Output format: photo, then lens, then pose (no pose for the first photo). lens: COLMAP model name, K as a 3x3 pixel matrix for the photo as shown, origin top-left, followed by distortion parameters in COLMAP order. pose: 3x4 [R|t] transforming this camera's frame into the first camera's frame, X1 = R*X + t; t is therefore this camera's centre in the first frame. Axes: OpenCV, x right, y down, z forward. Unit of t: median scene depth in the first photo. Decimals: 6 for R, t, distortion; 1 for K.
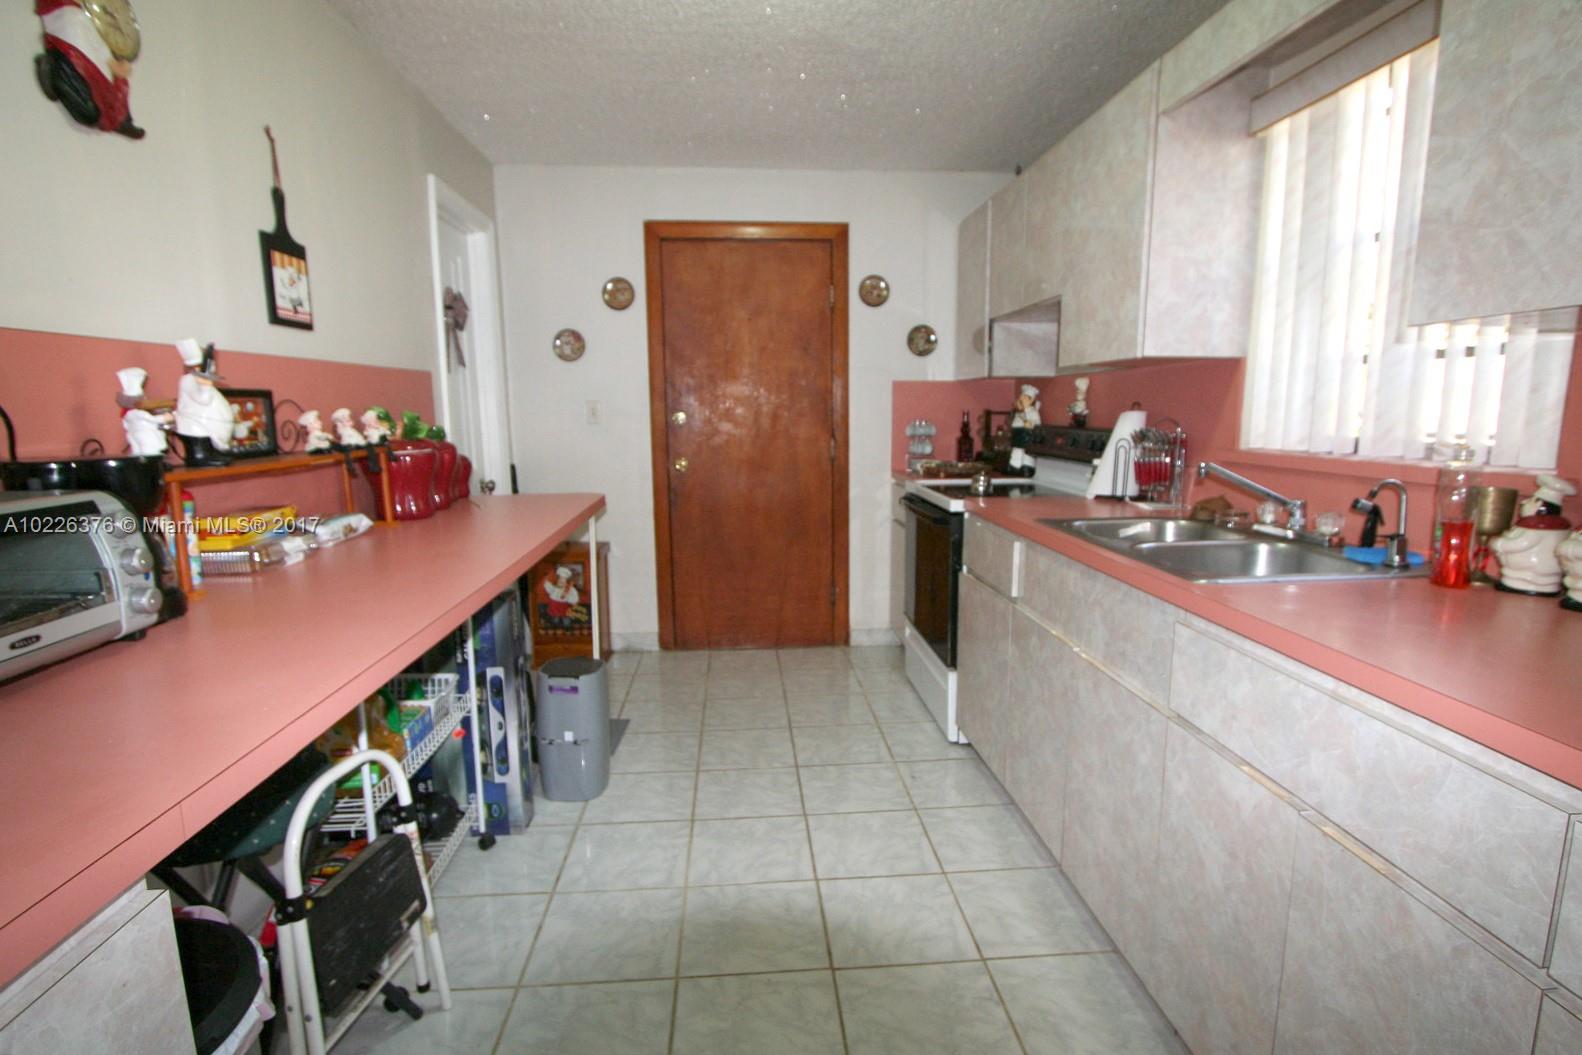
lens RADIAL K [[758.8, 0, 791.0], [0, 758.8, 527.5], [0, 0, 1]] dist [0.000054, 0.000048]
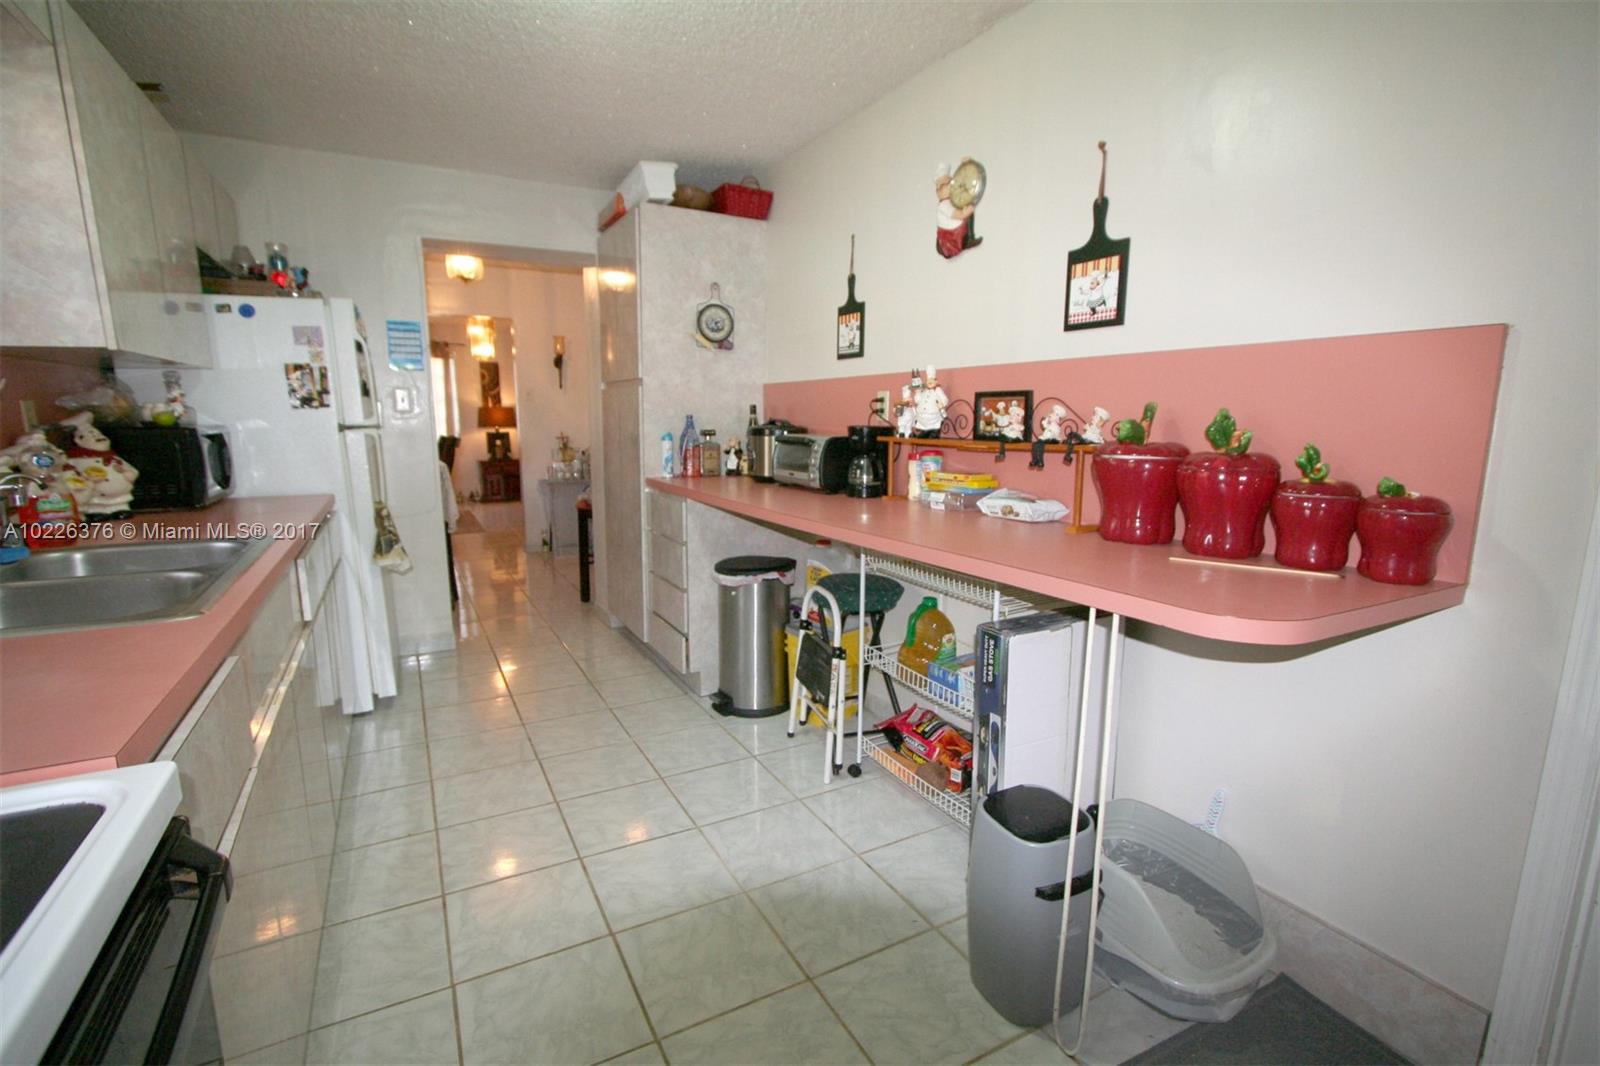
lens RADIAL K [[750.0, 0, 800.0], [0, 750.0, 533.0], [0, 0, 1]] dist [-0.000691, -0.000064]
pose [[-0.910780, 0.075162, -0.405994, 0.172509], [-0.057749, 0.950437, 0.305506, -0.299241], [0.408834, 0.301694, -0.861298, 1.893077]]
